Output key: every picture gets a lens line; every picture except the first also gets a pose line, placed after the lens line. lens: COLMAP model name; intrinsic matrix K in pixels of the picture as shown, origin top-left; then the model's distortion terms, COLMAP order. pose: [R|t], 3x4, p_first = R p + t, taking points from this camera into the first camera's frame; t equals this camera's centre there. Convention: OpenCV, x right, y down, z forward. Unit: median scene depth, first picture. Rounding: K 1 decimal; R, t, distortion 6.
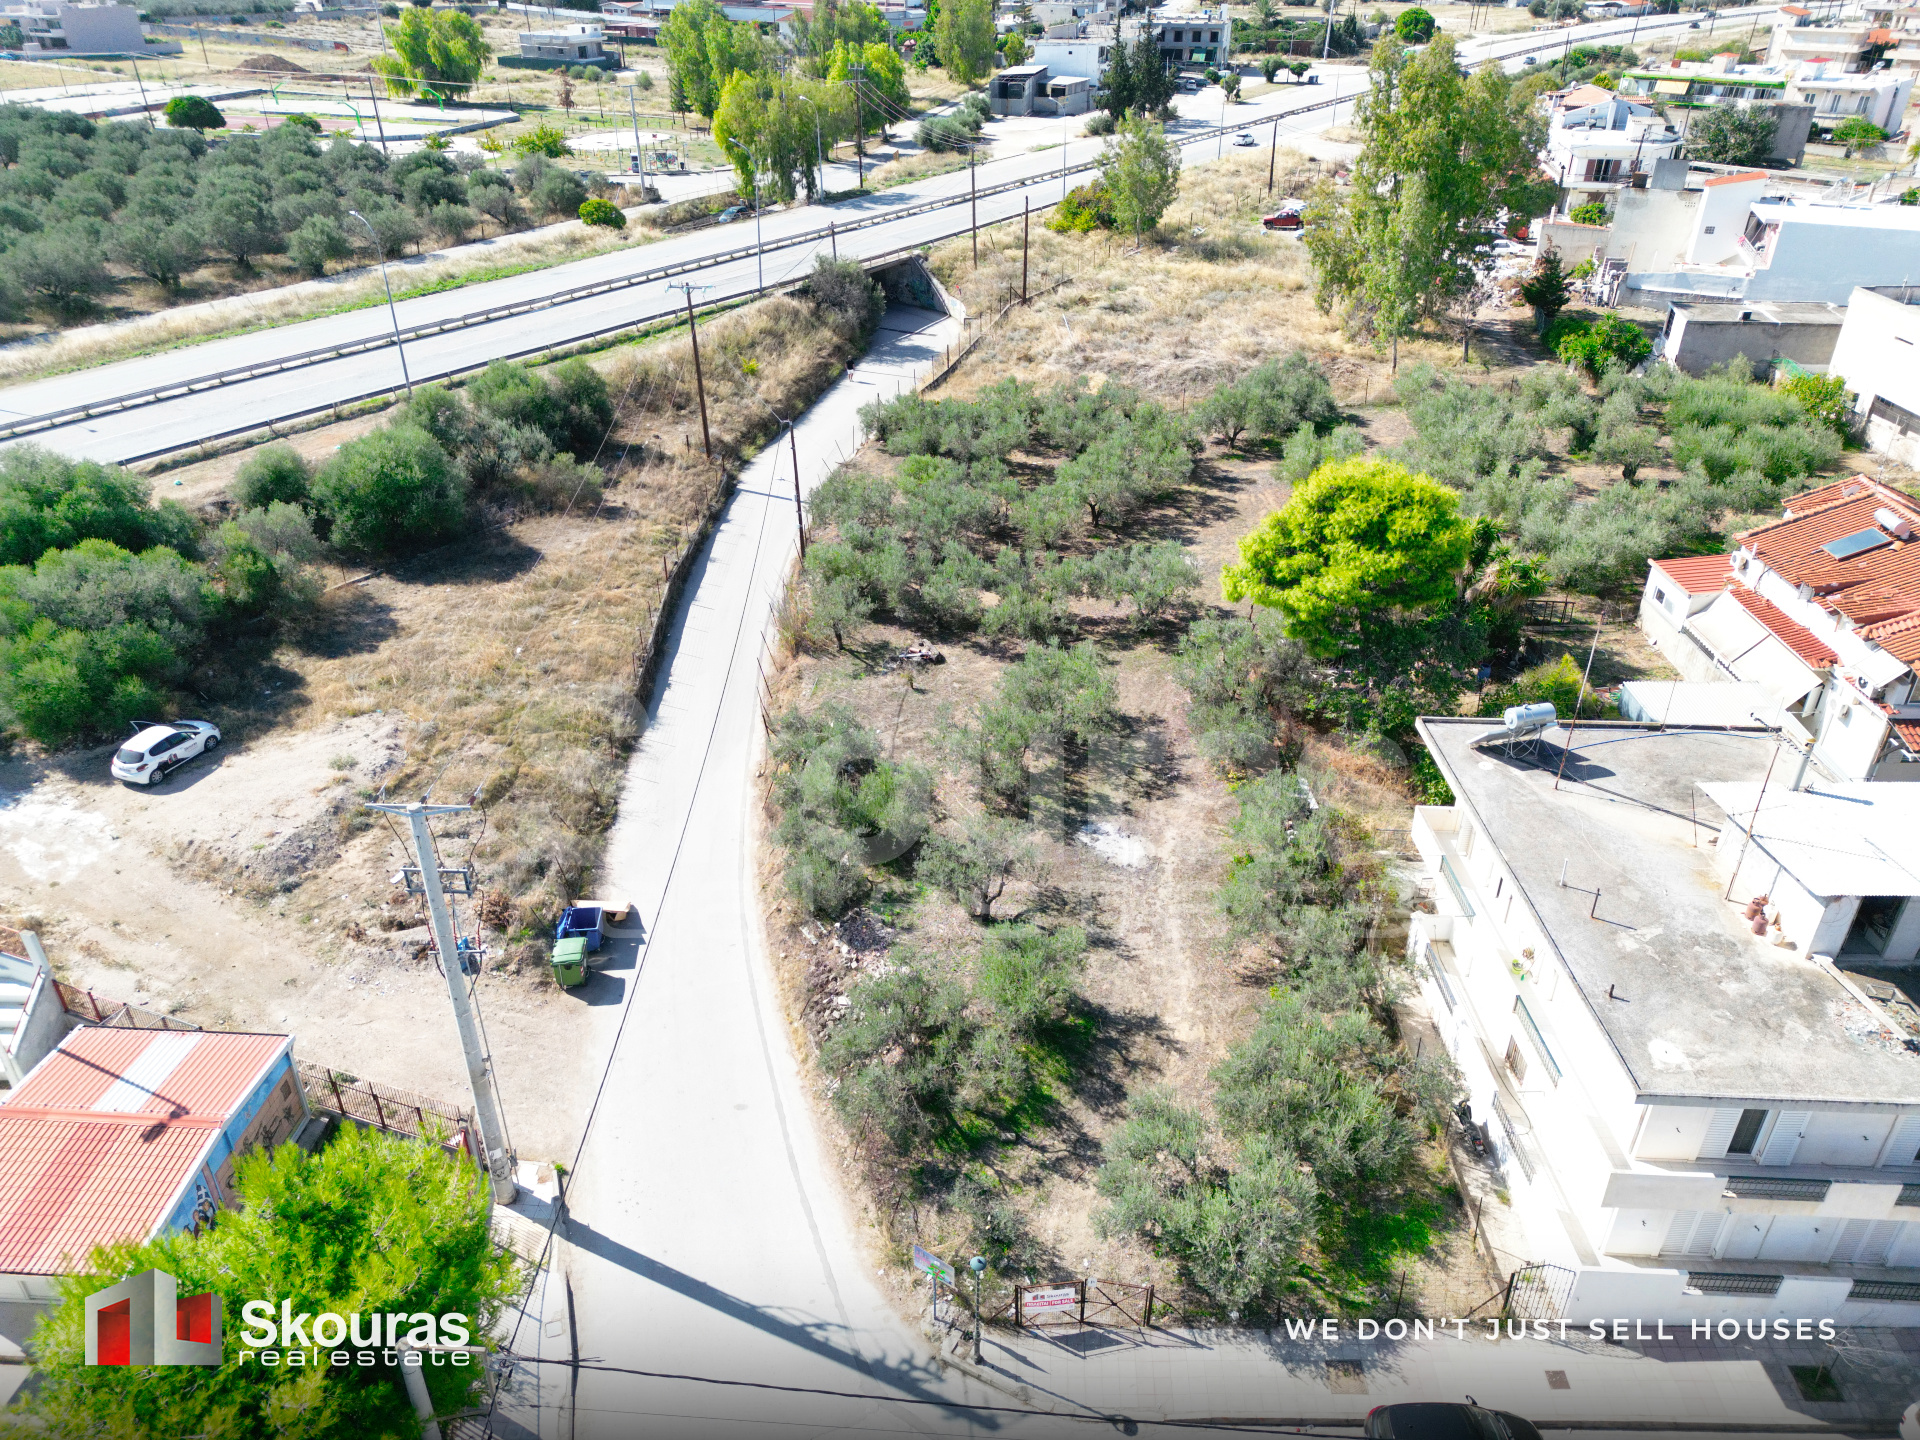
lens RADIAL K [[1329.6, 0, 960.0], [0, 1329.6, 720.0], [0, 0, 1]] dist [0.060887, -0.006006]
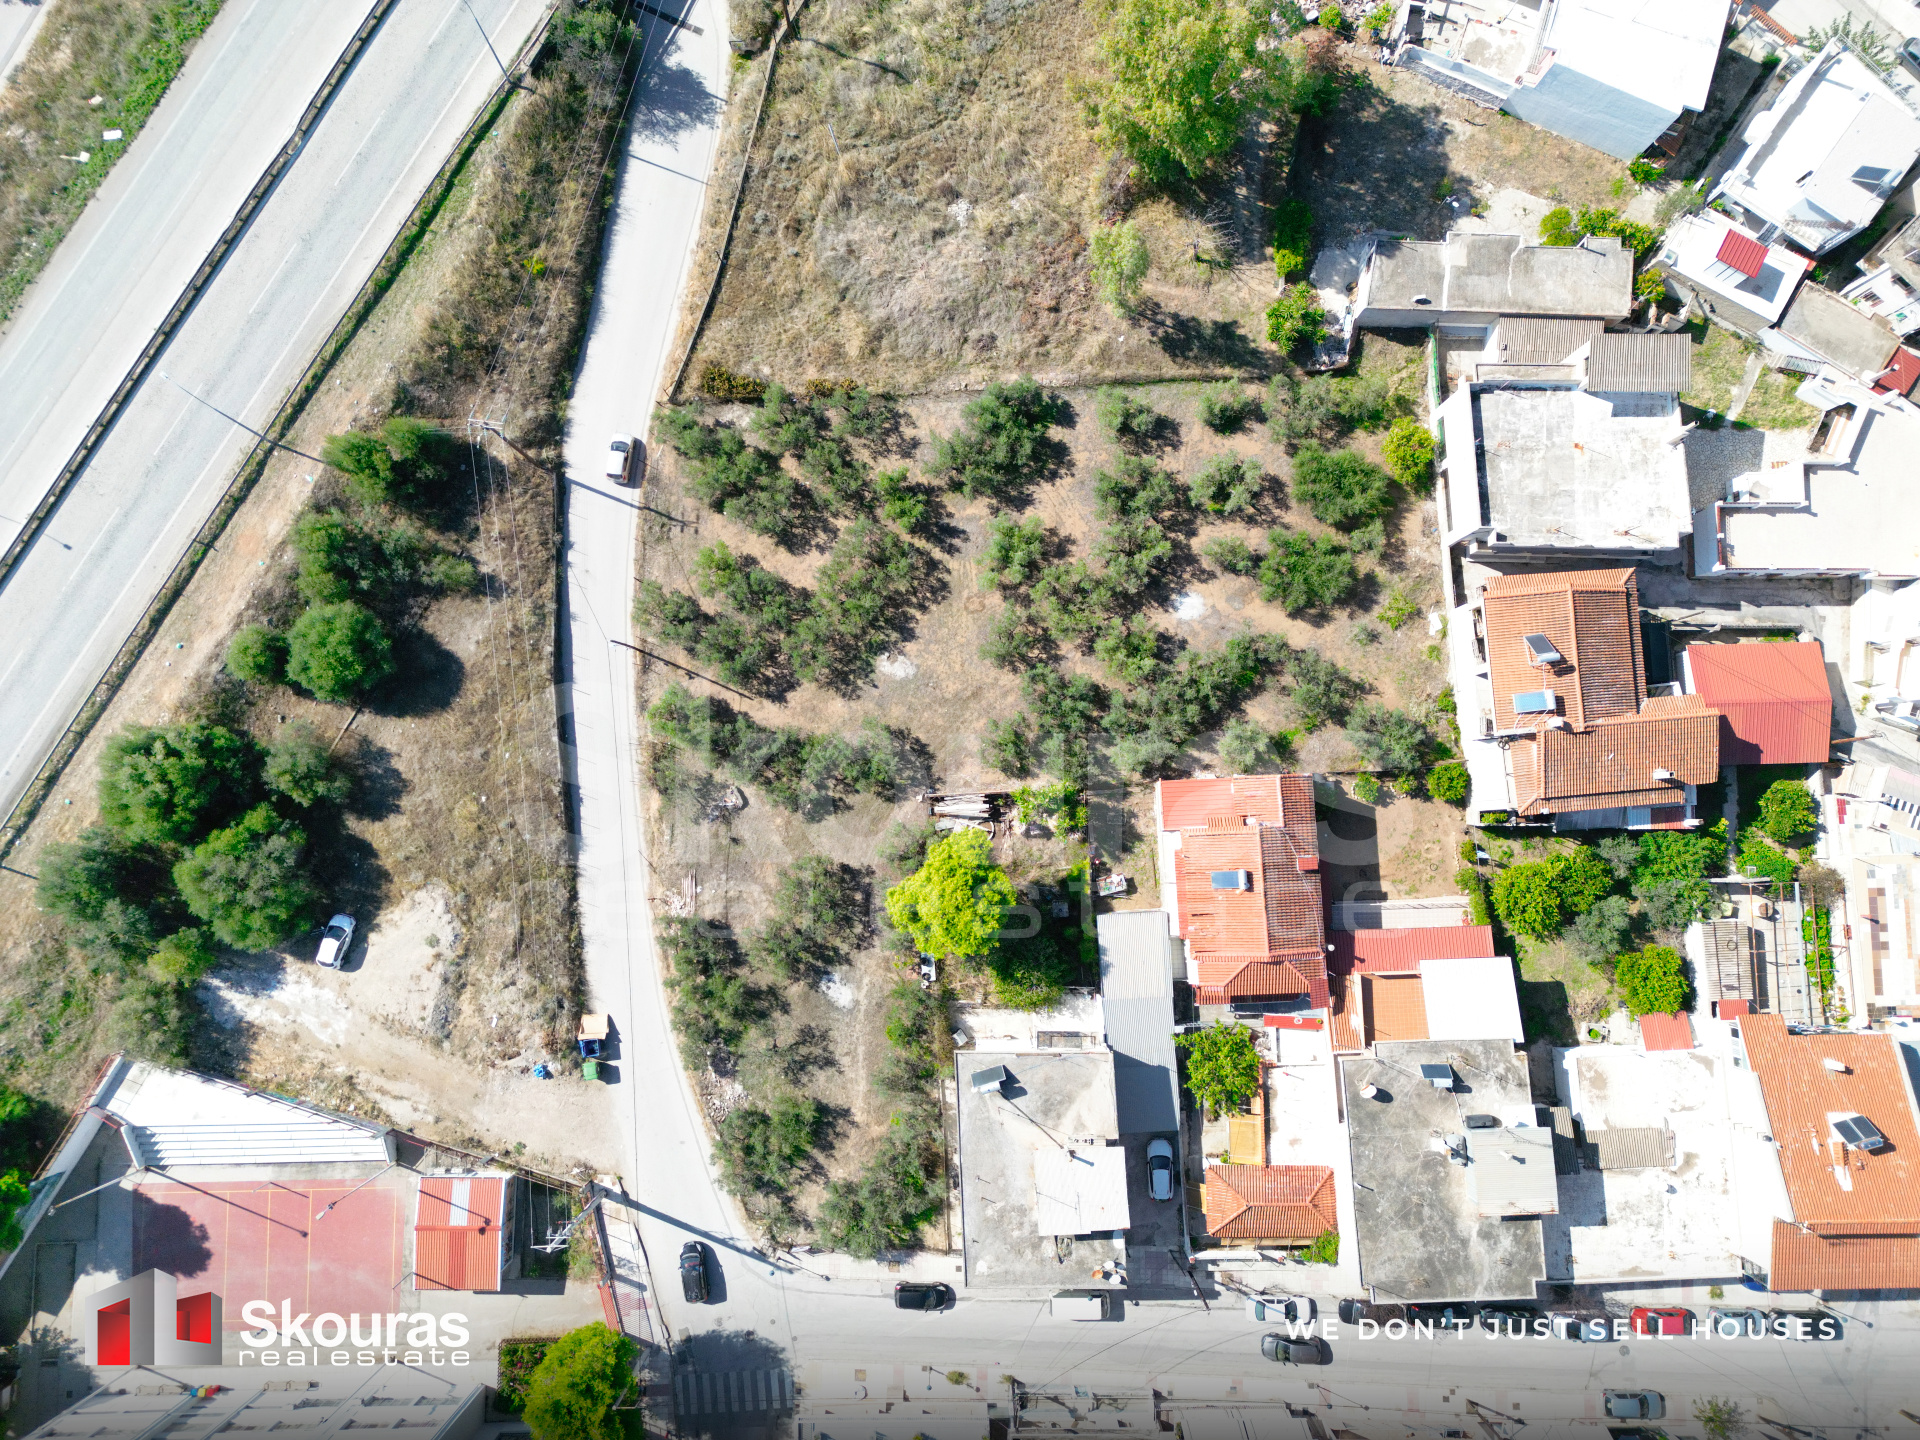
lens RADIAL K [[1313.9, 0, 960.0], [0, 1313.9, 720.0], [0, 0, 1]] dist [0.070151, -0.063005]
pose [[0.998967, -0.045436, 0.000414, 0.204642], [0.025657, 0.571571, 0.820151, -1.149459], [-0.037502, -0.819294, 0.572147, 0.111636]]
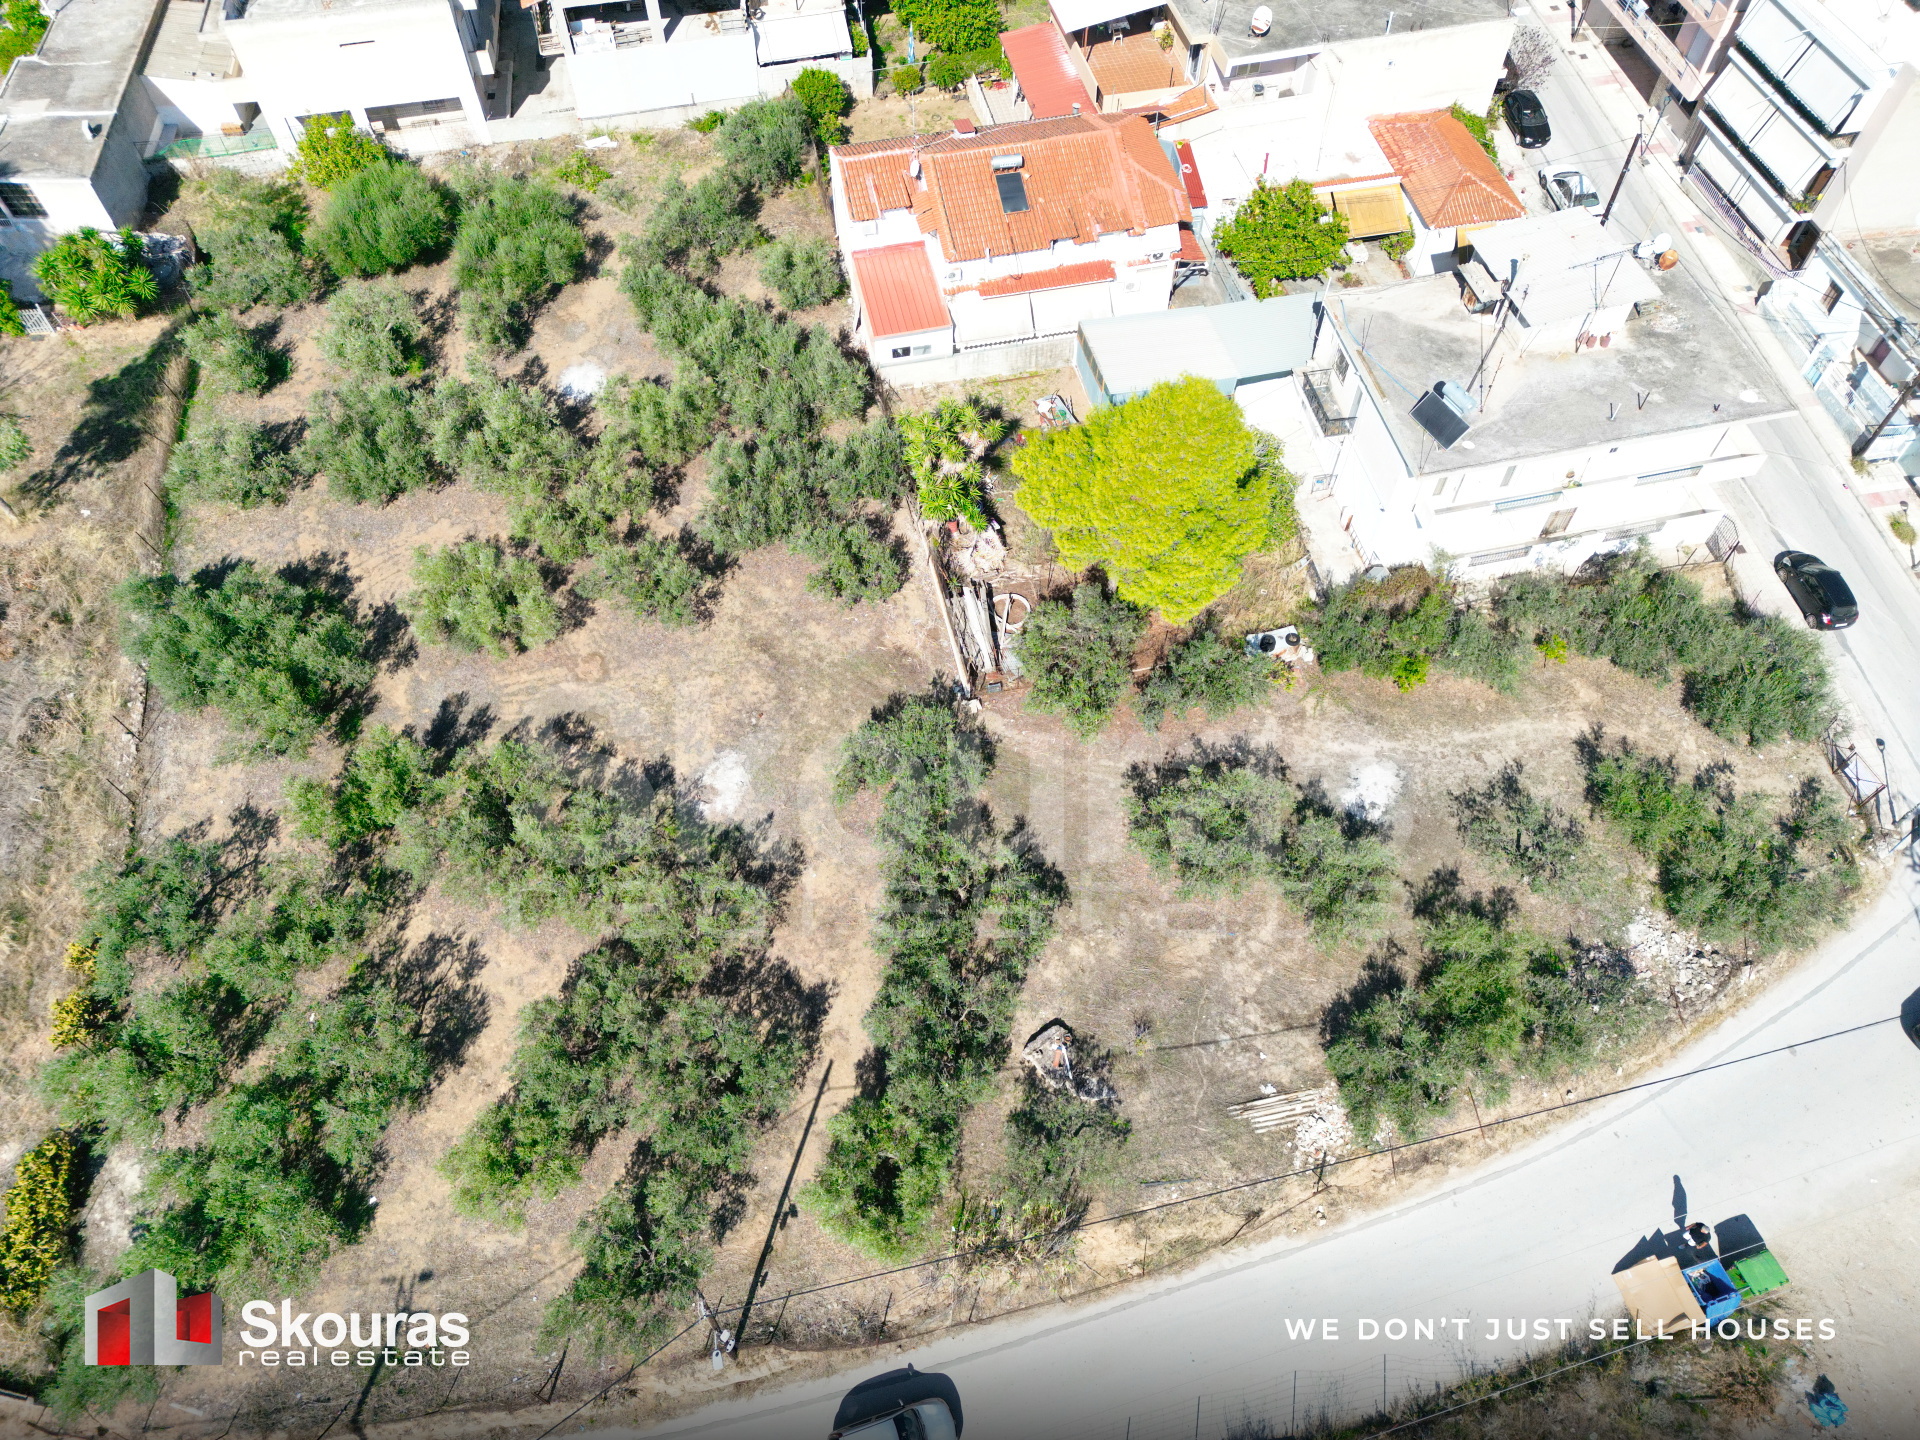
lens RADIAL K [[1313.9, 0, 960.0], [0, 1313.9, 720.0], [0, 0, 1]] dist [0.070151, -0.063005]
pose [[-0.224178, -0.799557, 0.557182, -0.221393], [0.500238, 0.396257, 0.769897, -0.566754], [-0.836365, 0.451318, 0.311137, 0.589602]]
